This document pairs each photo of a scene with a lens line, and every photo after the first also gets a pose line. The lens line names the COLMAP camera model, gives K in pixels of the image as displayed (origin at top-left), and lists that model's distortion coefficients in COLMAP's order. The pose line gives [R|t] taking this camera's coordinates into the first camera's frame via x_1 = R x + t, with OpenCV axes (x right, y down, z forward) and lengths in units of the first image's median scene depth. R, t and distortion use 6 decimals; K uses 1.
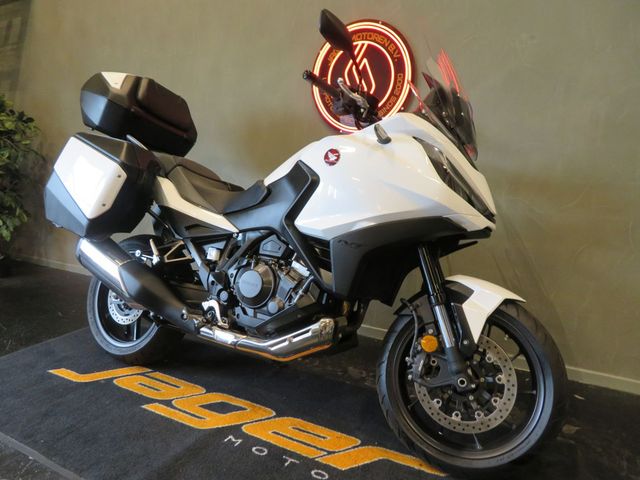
lens RADIAL K [[456.4, 0, 322.2], [0, 456.4, 238.6], [0, 0, 1]] dist [-0.011447, -0.001612]
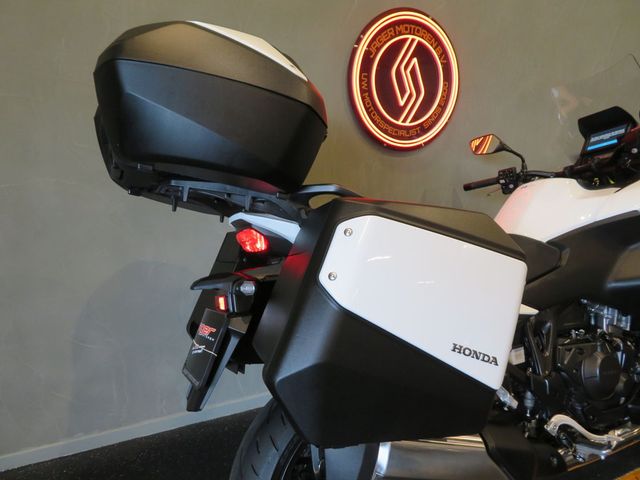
lens RADIAL K [[452.0, 0, 317.3], [0, 452.0, 239.1], [0, 0, 1]] dist [-0.012550, 0.000650]
pose [[0.581861, -0.197223, 0.789013, -0.974056], [0.132124, 0.980186, 0.147574, -0.293570], [-0.802484, 0.018380, 0.596390, 0.893176]]
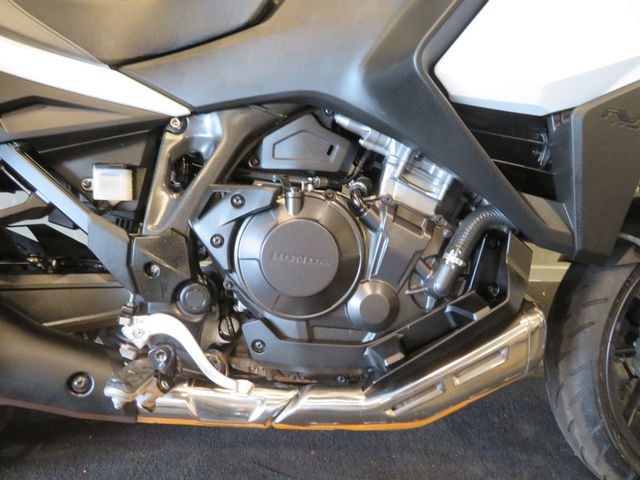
lens RADIAL K [[451.7, 0, 320.0], [0, 451.7, 240.0], [0, 0, 1]] dist [-0.000323, 0.000317]
pose [[0.865038, -0.177377, 0.469305, -0.290944], [0.063261, 0.966513, 0.248696, -0.000508], [-0.497703, -0.185443, 0.847291, 0.666106]]
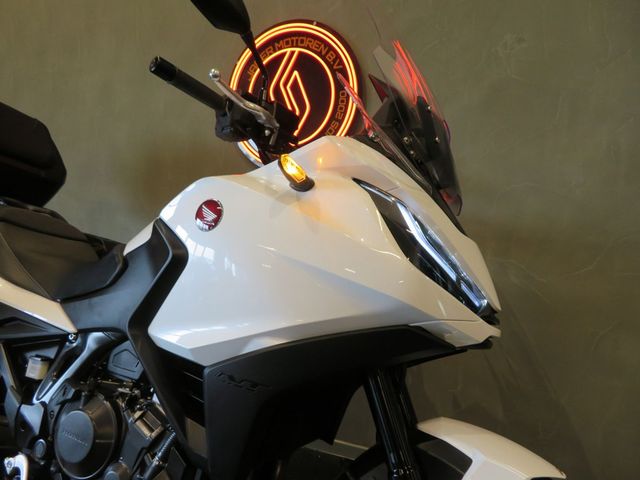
lens RADIAL K [[456.4, 0, 322.2], [0, 456.4, 238.6], [0, 0, 1]] dist [-0.011447, -0.001612]
pose [[0.996231, -0.011255, 0.086007, 0.095109], [0.017894, 0.996885, -0.076818, -0.090760], [-0.084874, 0.078068, 0.993329, 0.384634]]
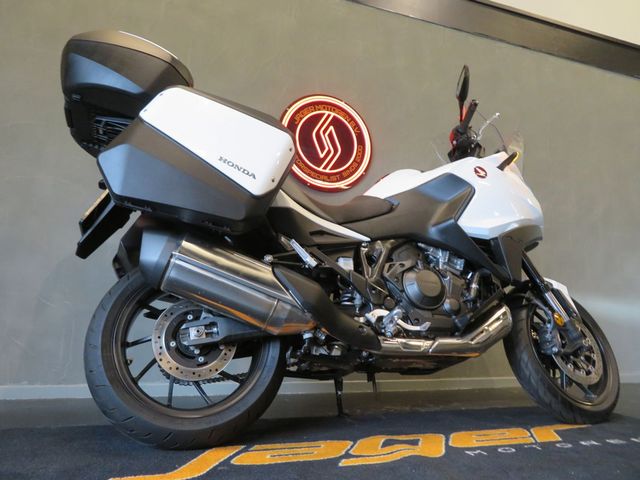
lens RADIAL K [[451.7, 0, 320.0], [0, 451.7, 240.0], [0, 0, 1]] dist [-0.000323, 0.000317]
pose [[0.670686, 0.114034, 0.732923, -0.971452], [0.115041, 0.960163, -0.254662, 0.217186], [-0.732765, 0.255115, 0.630850, 0.518278]]
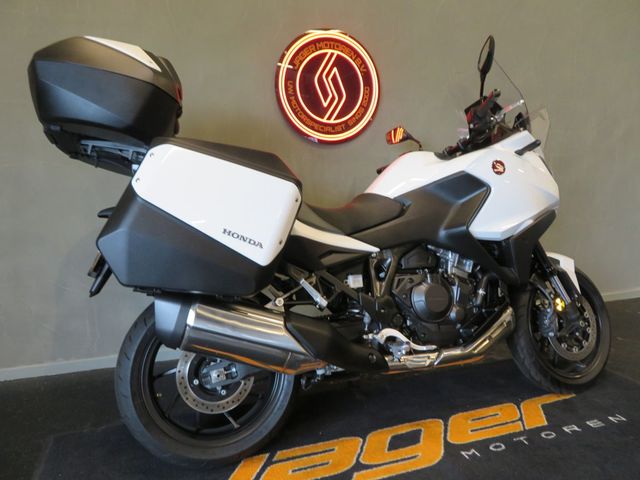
lens RADIAL K [[452.0, 0, 317.3], [0, 452.0, 239.1], [0, 0, 1]] dist [-0.012550, 0.000650]
pose [[0.678414, -0.143480, 0.720533, -0.963364], [0.143302, 0.987750, 0.061766, -0.116446], [-0.720568, 0.061351, 0.690664, 0.483864]]
